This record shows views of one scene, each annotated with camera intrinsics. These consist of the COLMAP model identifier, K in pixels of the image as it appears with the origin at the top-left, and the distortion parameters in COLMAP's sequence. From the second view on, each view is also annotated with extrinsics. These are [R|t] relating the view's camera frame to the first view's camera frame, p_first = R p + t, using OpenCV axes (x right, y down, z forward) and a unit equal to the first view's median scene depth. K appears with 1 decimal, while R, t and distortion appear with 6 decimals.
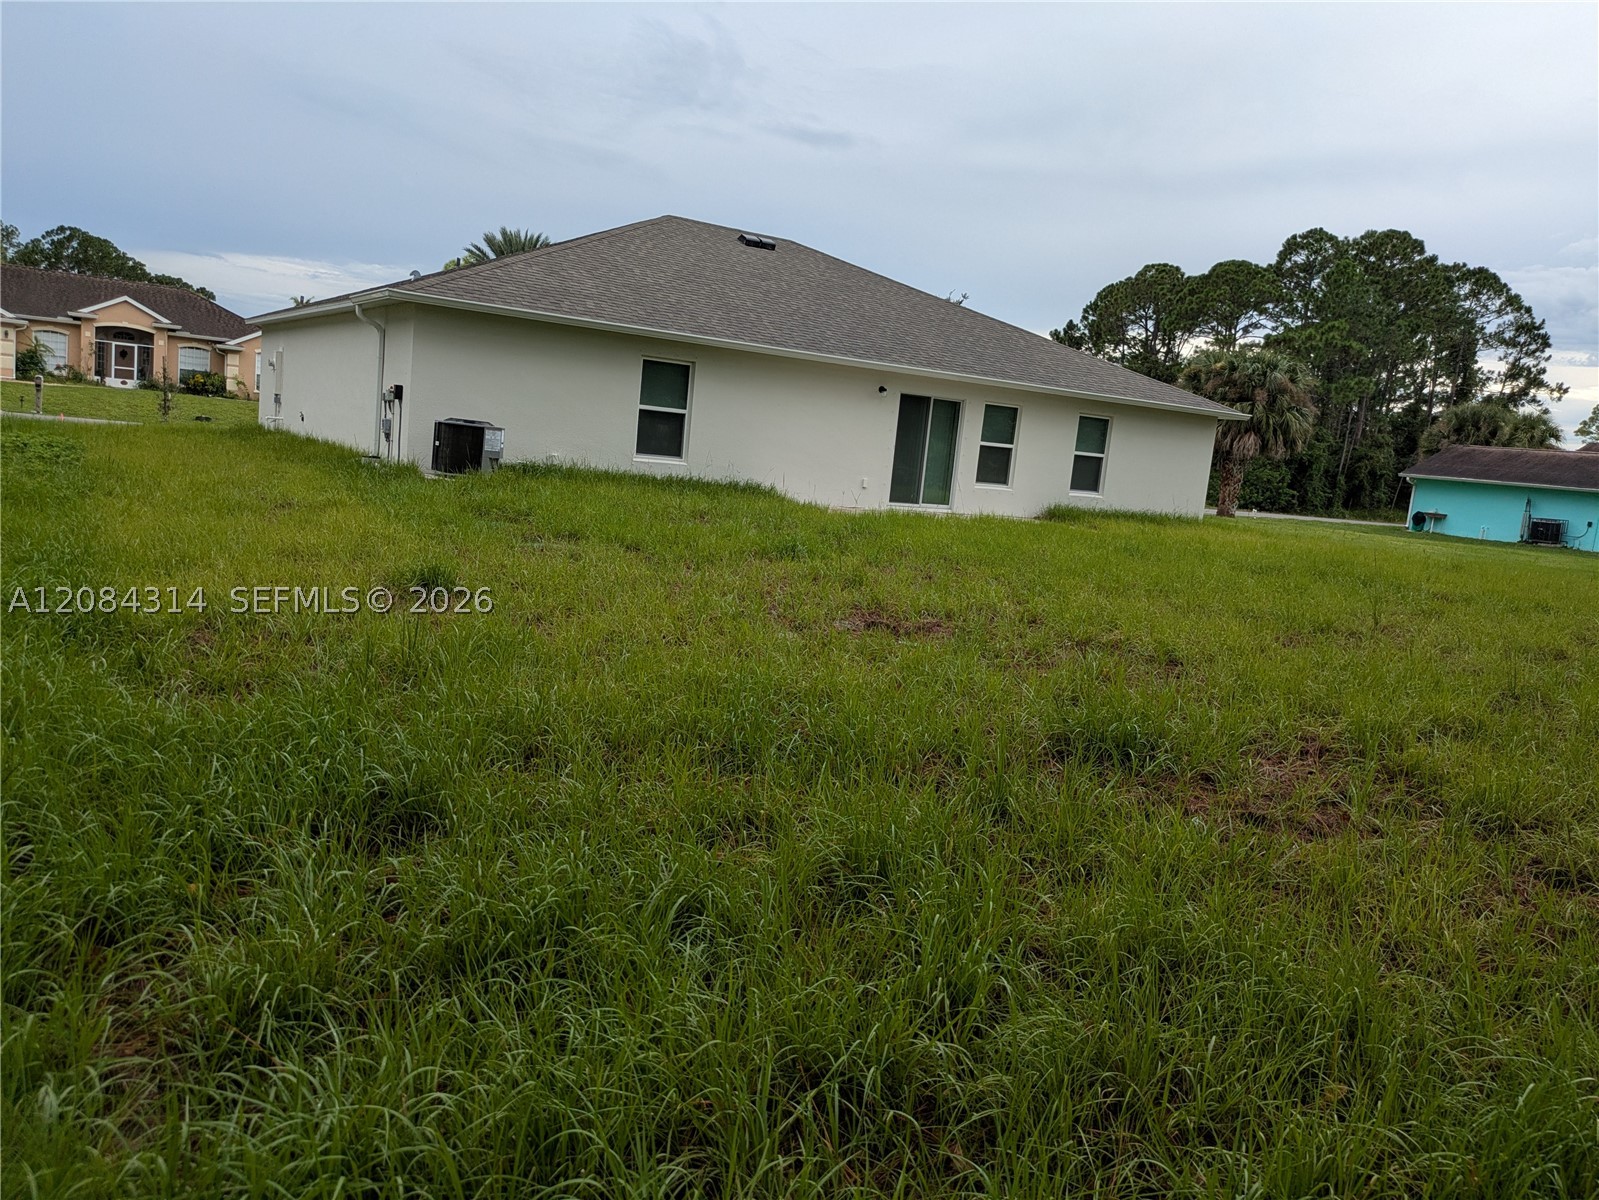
lens RADIAL K [[1187.3, 0, 799.5], [0, 1187.3, 600.0], [0, 0, 1]] dist [0.042379, -0.095537]
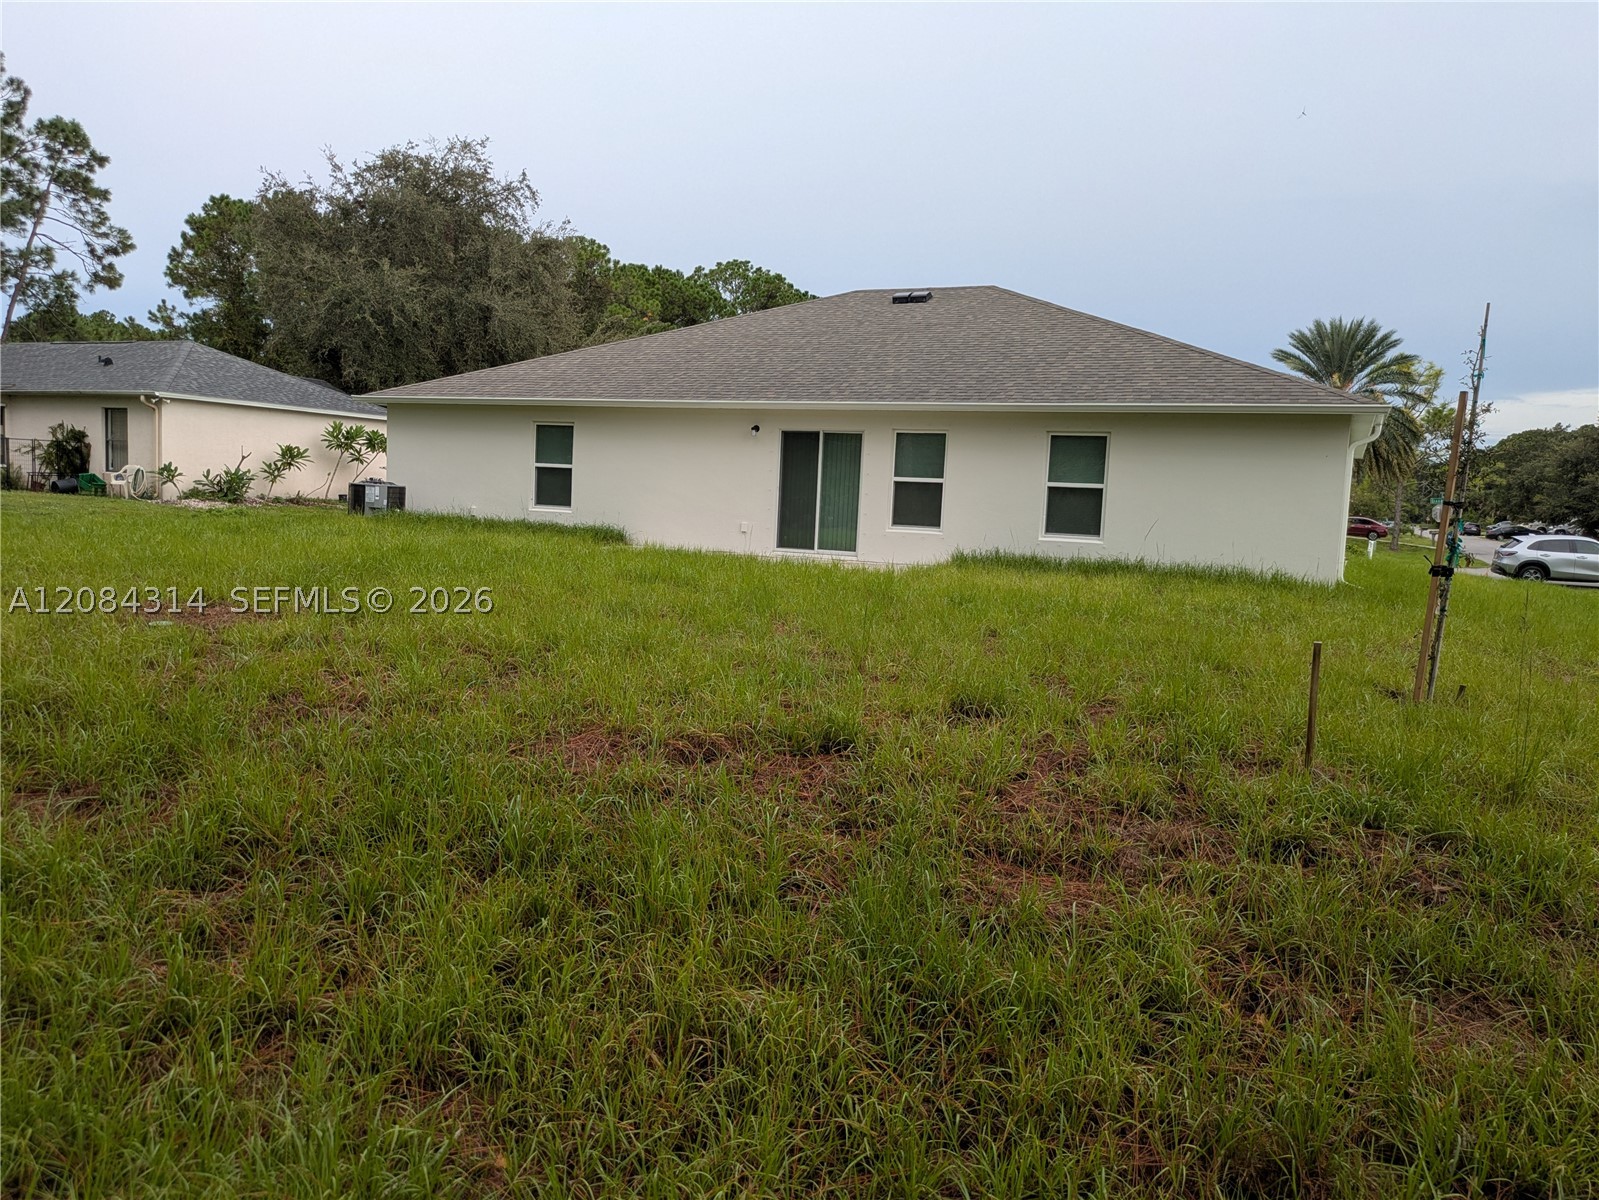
lens RADIAL K [[1167.7, 0, 766.3], [0, 1167.7, 593.9], [0, 0, 1]] dist [0.065977, -0.074451]
pose [[0.534327, 0.000863, -0.845277, 0.833485], [-0.105374, 0.992267, -0.065597, 0.014048], [0.838684, 0.124121, 0.530286, 0.508750]]
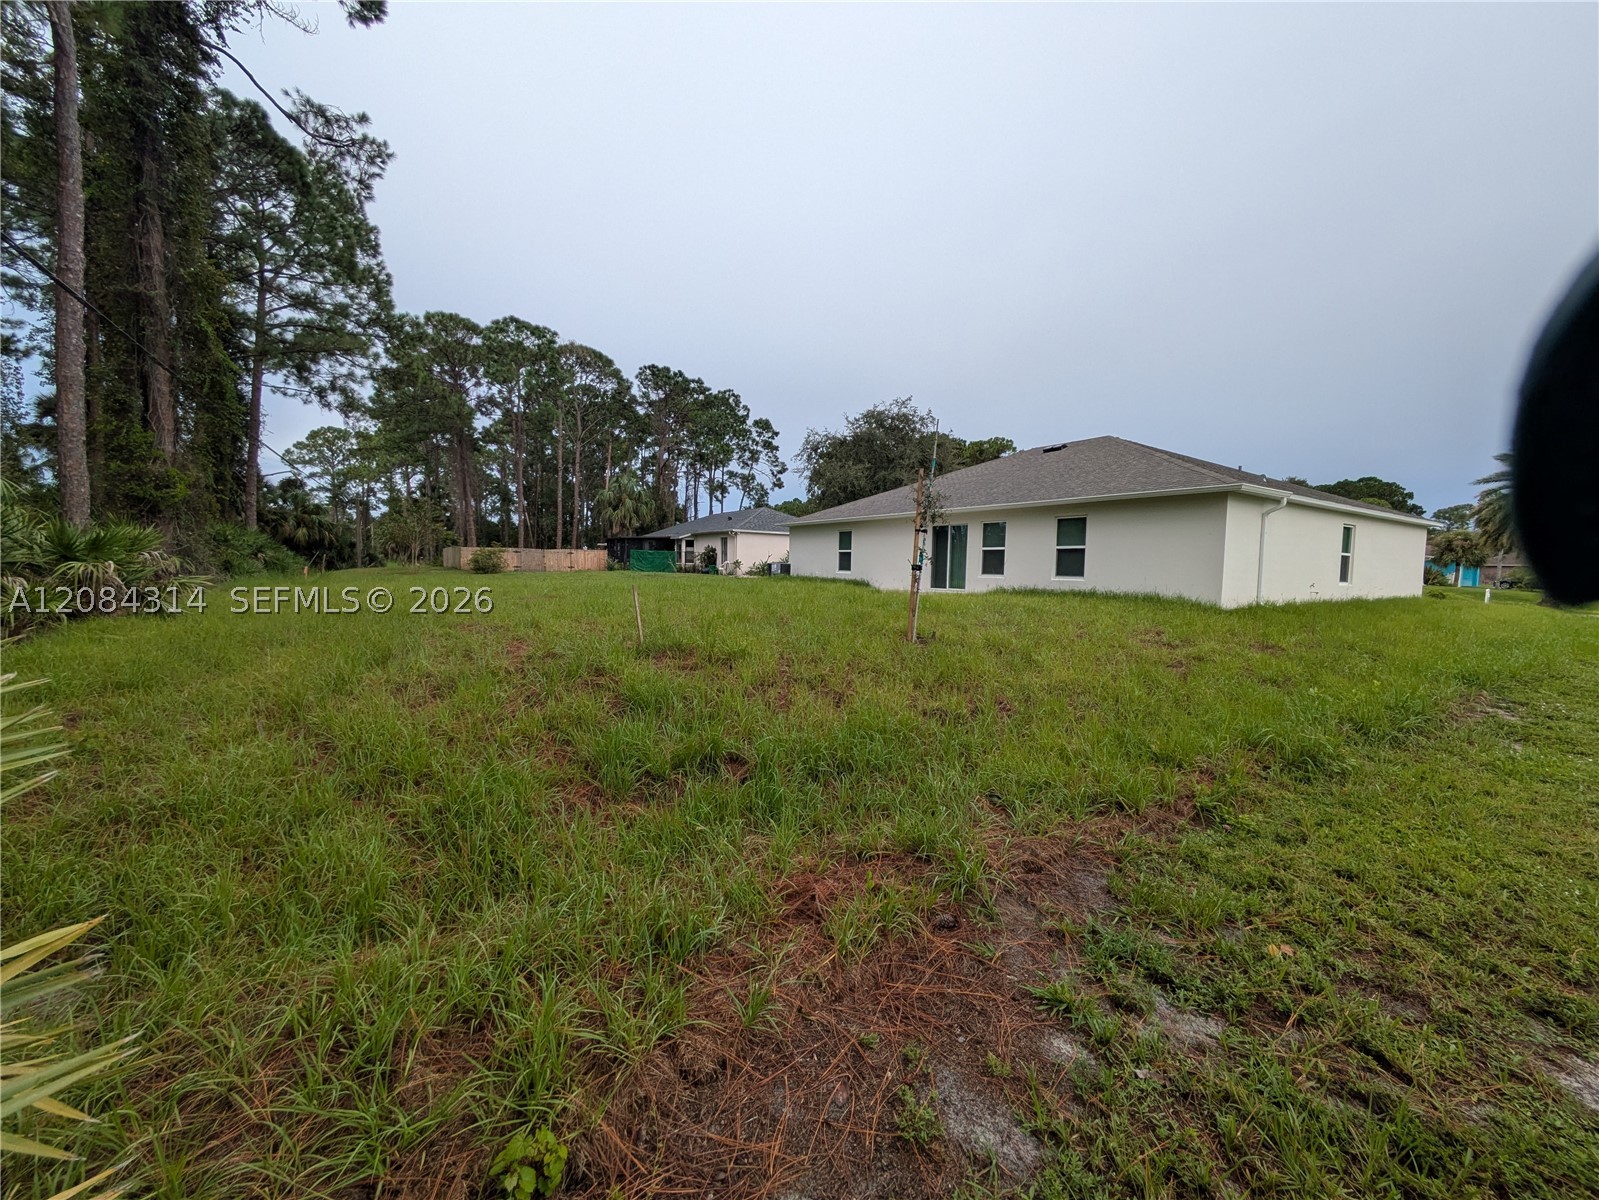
lens RADIAL K [[622.3, 0, 799.5], [0, 622.3, 600.0], [0, 0, 1]] dist [-0.000657, -0.005587]
pose [[0.015502, -0.043124, -0.998949, 0.981967], [-0.150152, 0.987640, -0.044966, 0.005585], [0.988541, 0.150692, 0.008835, 0.794337]]
